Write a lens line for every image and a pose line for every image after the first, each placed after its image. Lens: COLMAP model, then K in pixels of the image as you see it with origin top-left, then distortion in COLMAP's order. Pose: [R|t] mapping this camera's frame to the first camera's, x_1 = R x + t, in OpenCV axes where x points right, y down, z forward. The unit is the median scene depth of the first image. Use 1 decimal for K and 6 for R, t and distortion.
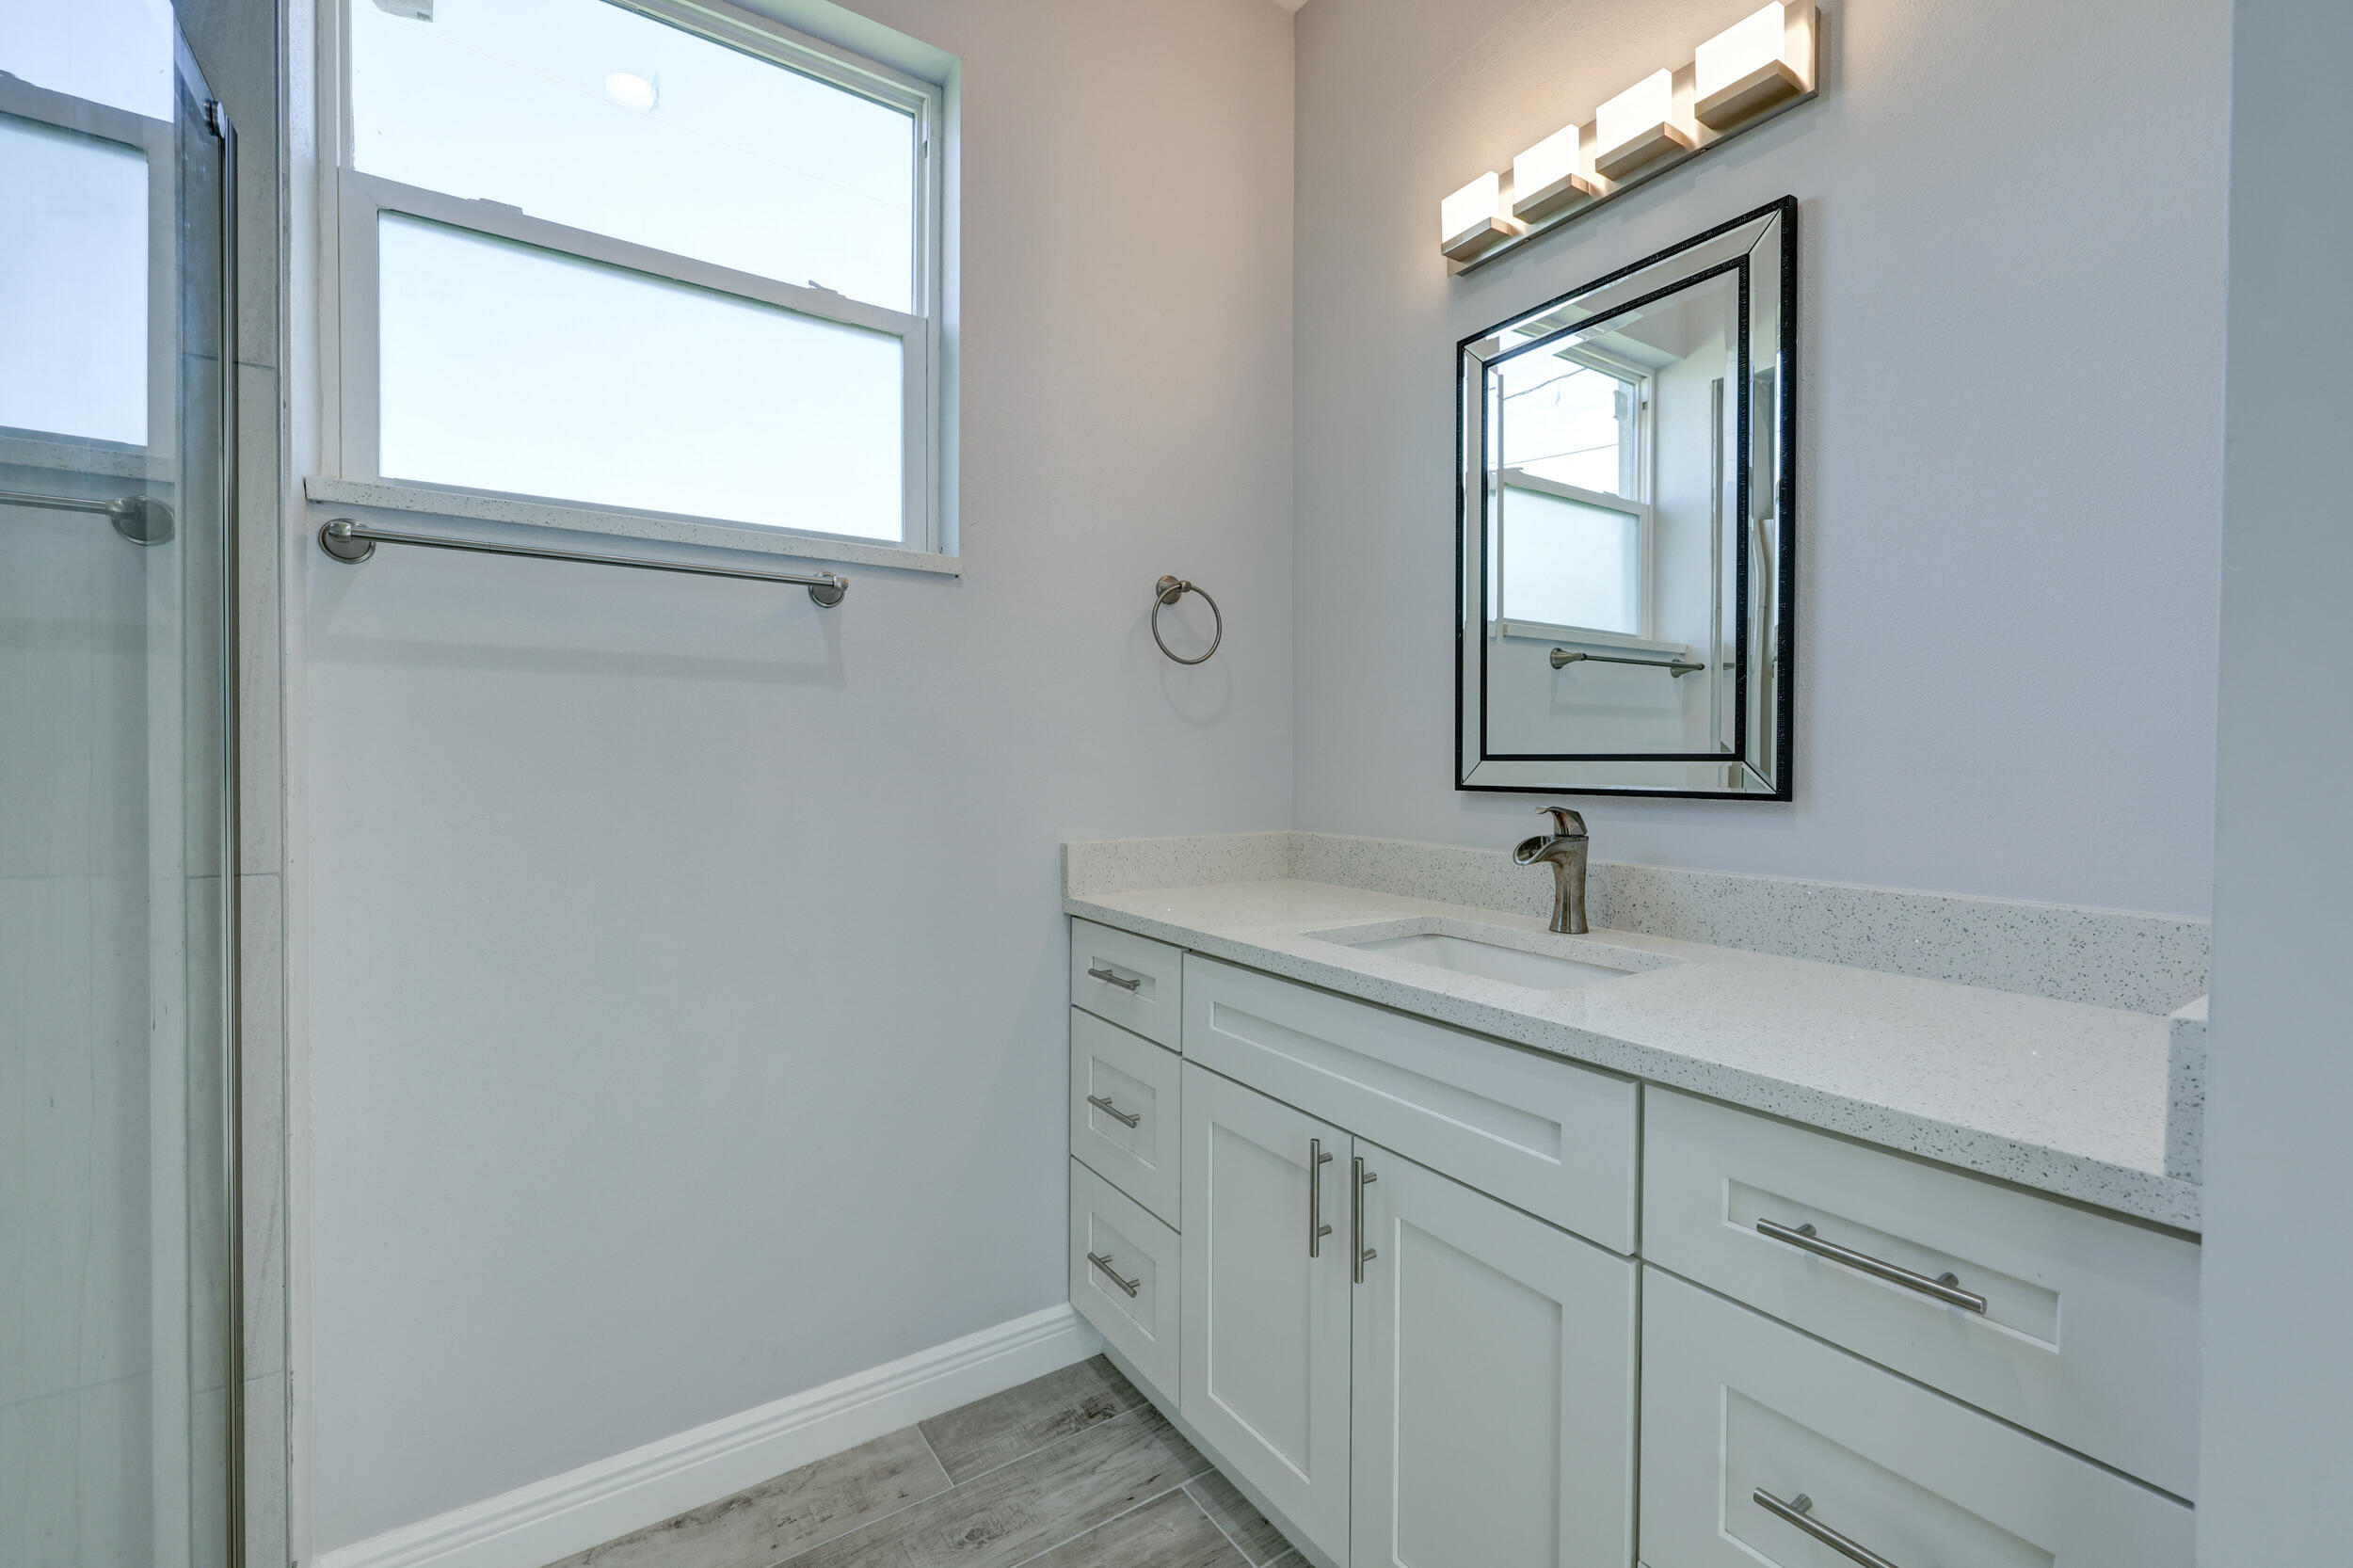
lens RADIAL K [[983.7, 0, 1169.9], [0, 983.7, 754.2], [0, 0, 1]] dist [0.002902, -0.000270]
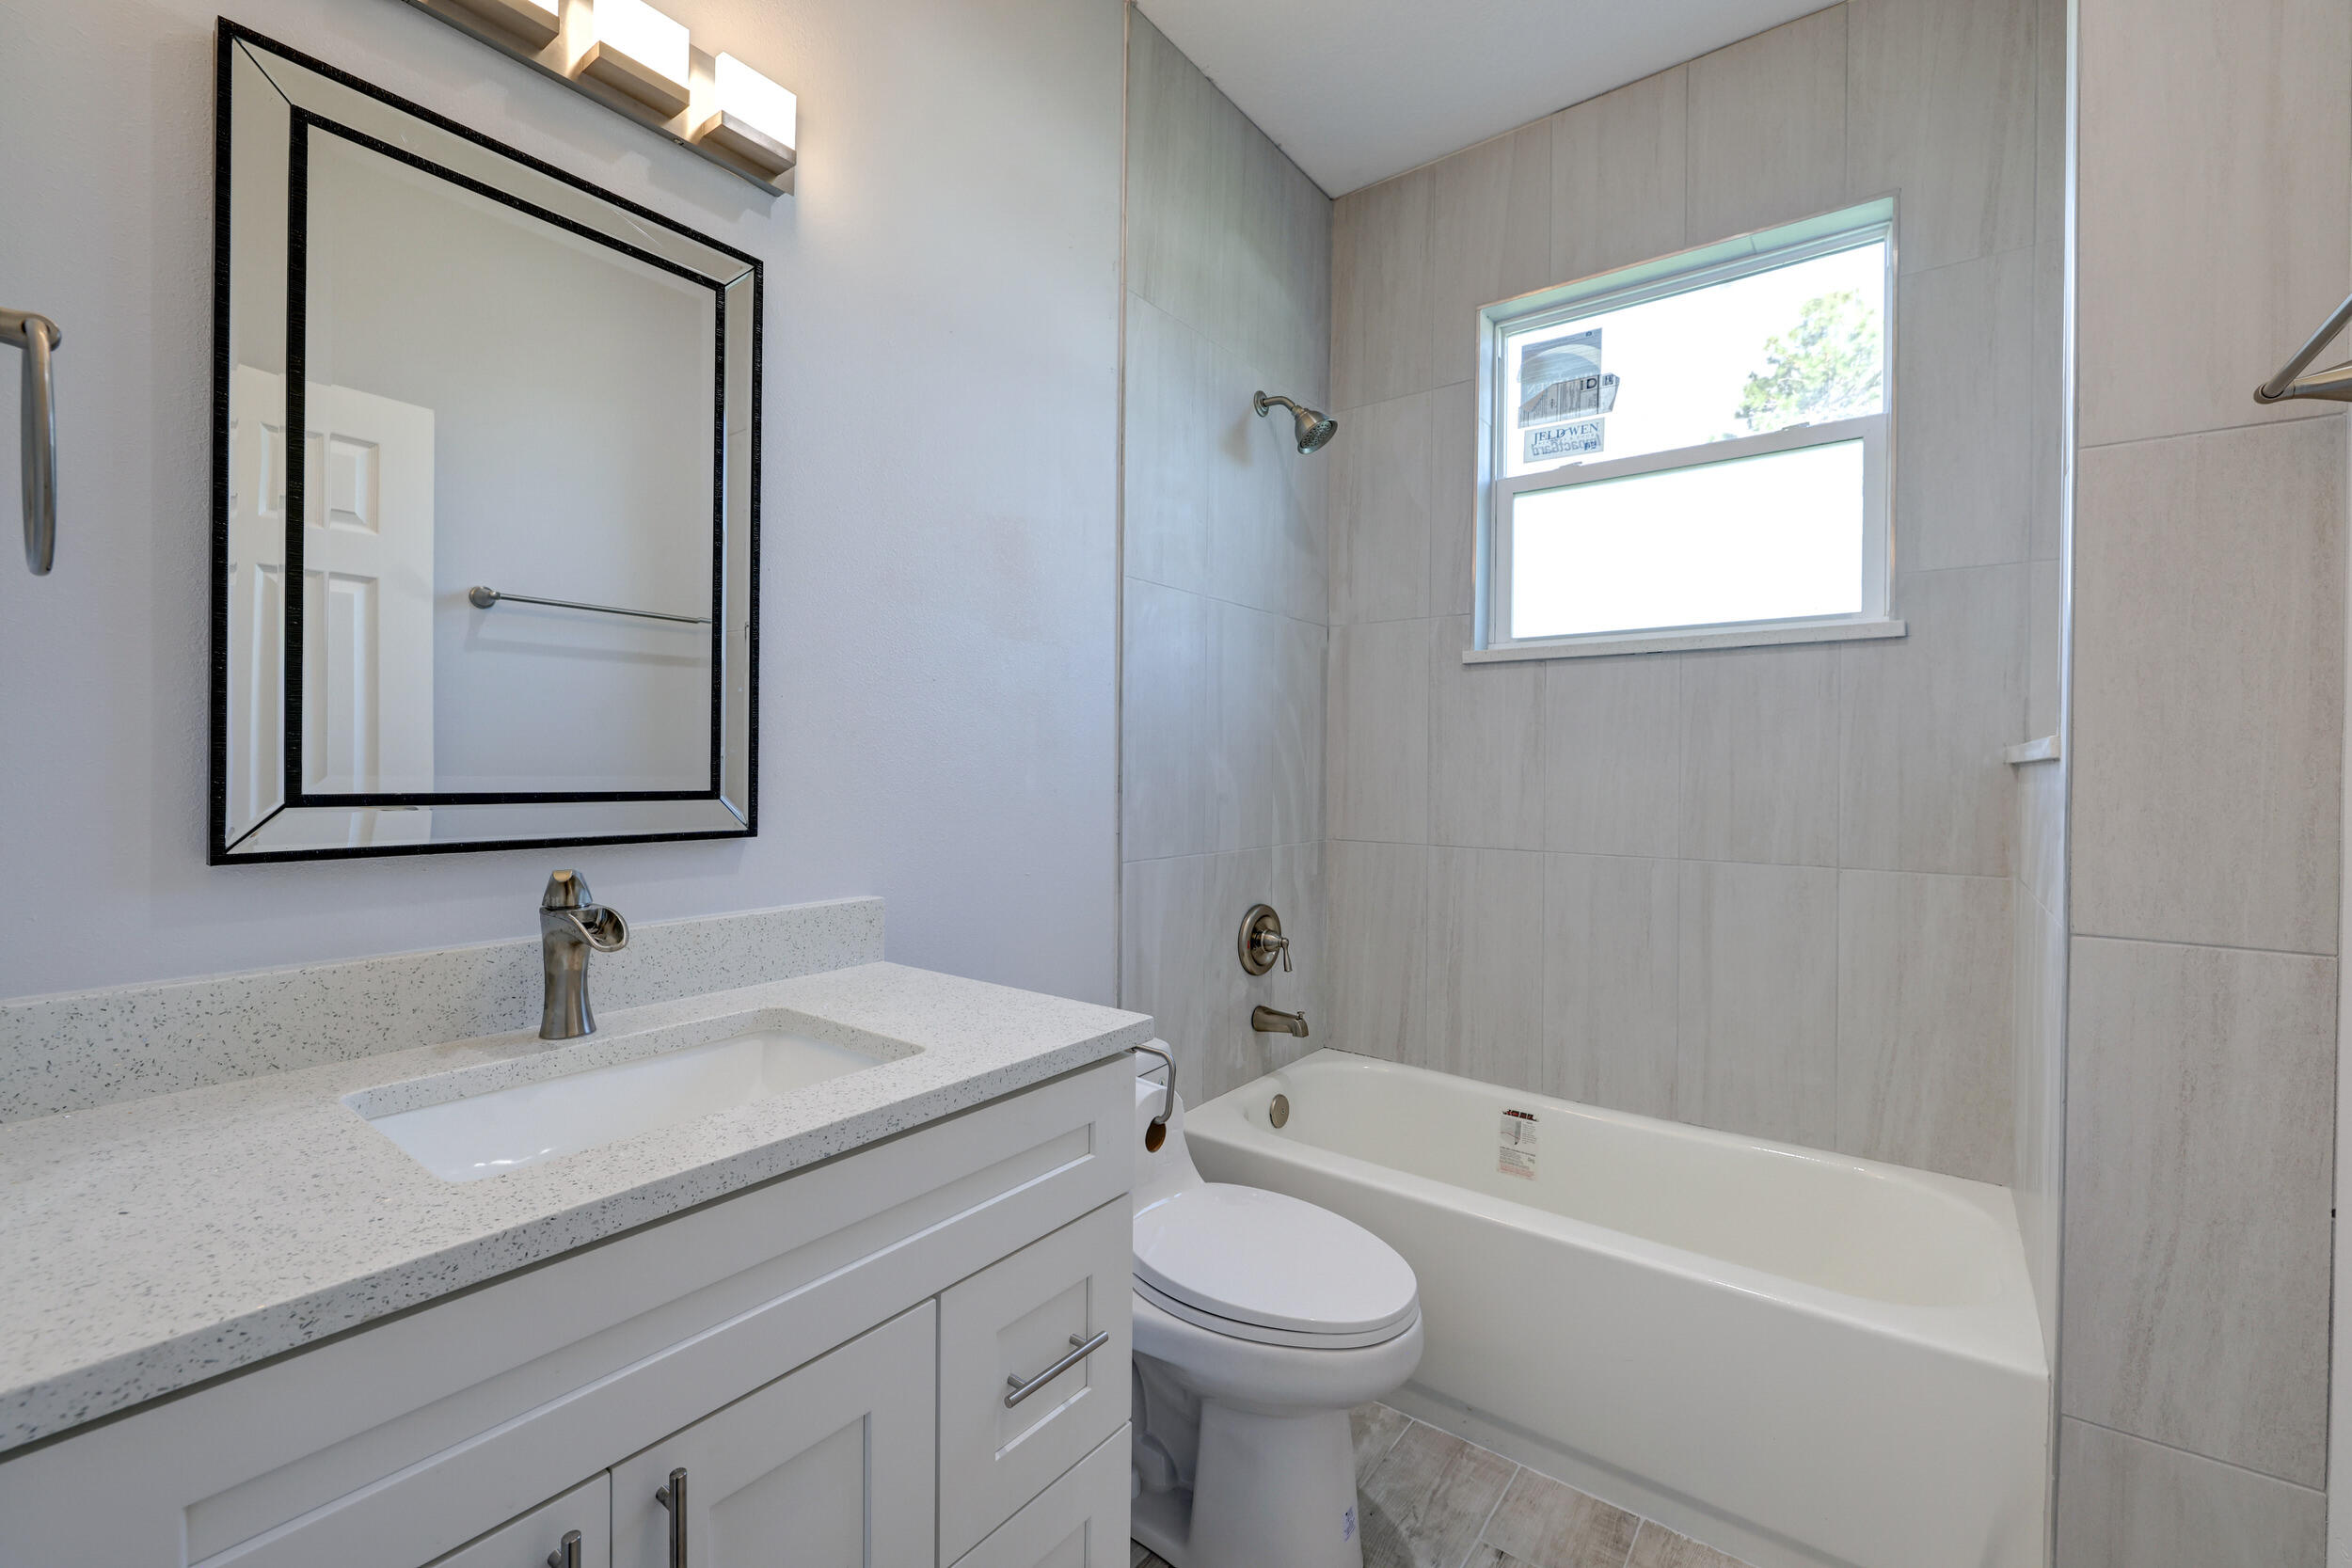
lens RADIAL K [[983.2, 0, 1169.4], [0, 983.2, 754.2], [0, 0, 1]] dist [0.002902, -0.000270]
pose [[-0.334191, 0.030686, 0.942006, -0.473636], [0.005587, 0.999517, -0.030577, -0.004221], [-0.942489, -0.004955, -0.334201, 0.898066]]
